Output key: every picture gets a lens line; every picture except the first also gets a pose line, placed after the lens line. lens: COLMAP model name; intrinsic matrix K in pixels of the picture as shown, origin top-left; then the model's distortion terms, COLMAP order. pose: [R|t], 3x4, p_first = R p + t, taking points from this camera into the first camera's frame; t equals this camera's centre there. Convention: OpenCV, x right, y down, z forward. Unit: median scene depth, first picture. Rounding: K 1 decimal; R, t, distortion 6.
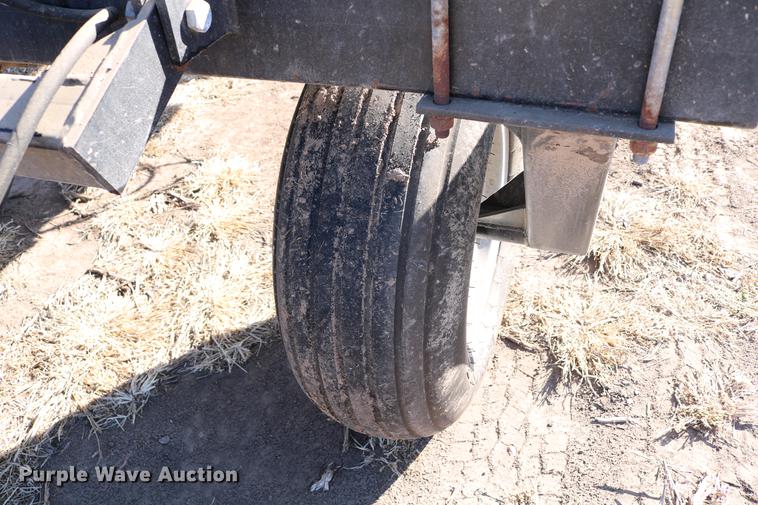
lens RADIAL K [[632.1, 0, 379.0], [0, 632.1, 252.5], [0, 0, 1]] dist [-0.164469, 0.153829]
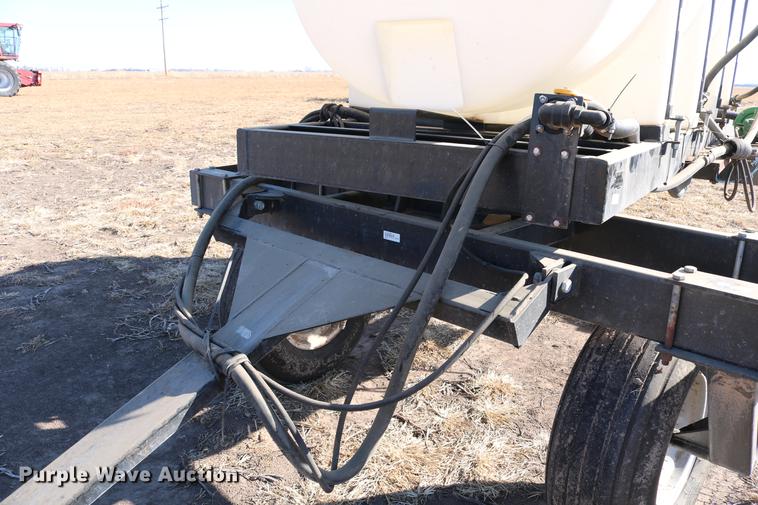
lens RADIAL K [[632.1, 0, 379.0], [0, 632.1, 252.5], [0, 0, 1]] dist [-0.164469, 0.153829]
pose [[0.906332, 0.198430, -0.373079, -0.065450], [-0.328257, 0.886590, -0.325892, 0.399370], [0.266101, 0.417832, 0.868681, -1.020774]]
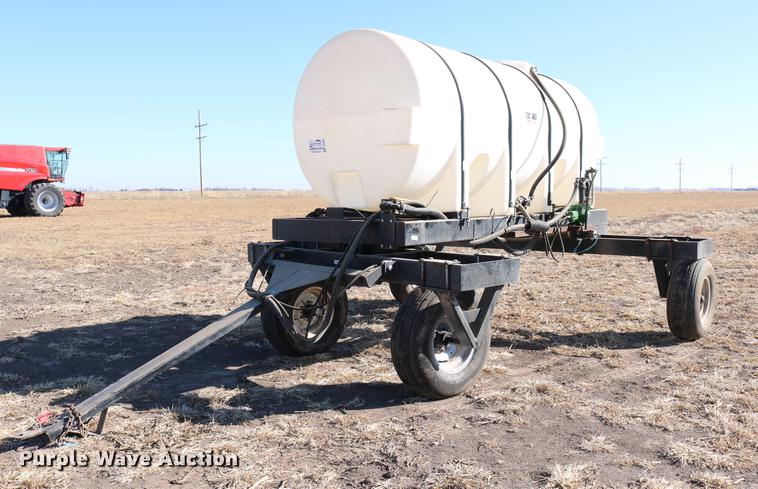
lens RADIAL K [[1247.3, 0, 379.0], [0, 1247.3, 244.5], [0, 0, 1]] dist [-0.018954, -0.041804]
pose [[0.842581, 0.089590, -0.531066, 4.957760], [-0.382426, 0.793839, -0.472833, 4.287403], [0.379219, 0.601493, 0.703135, -6.364564]]
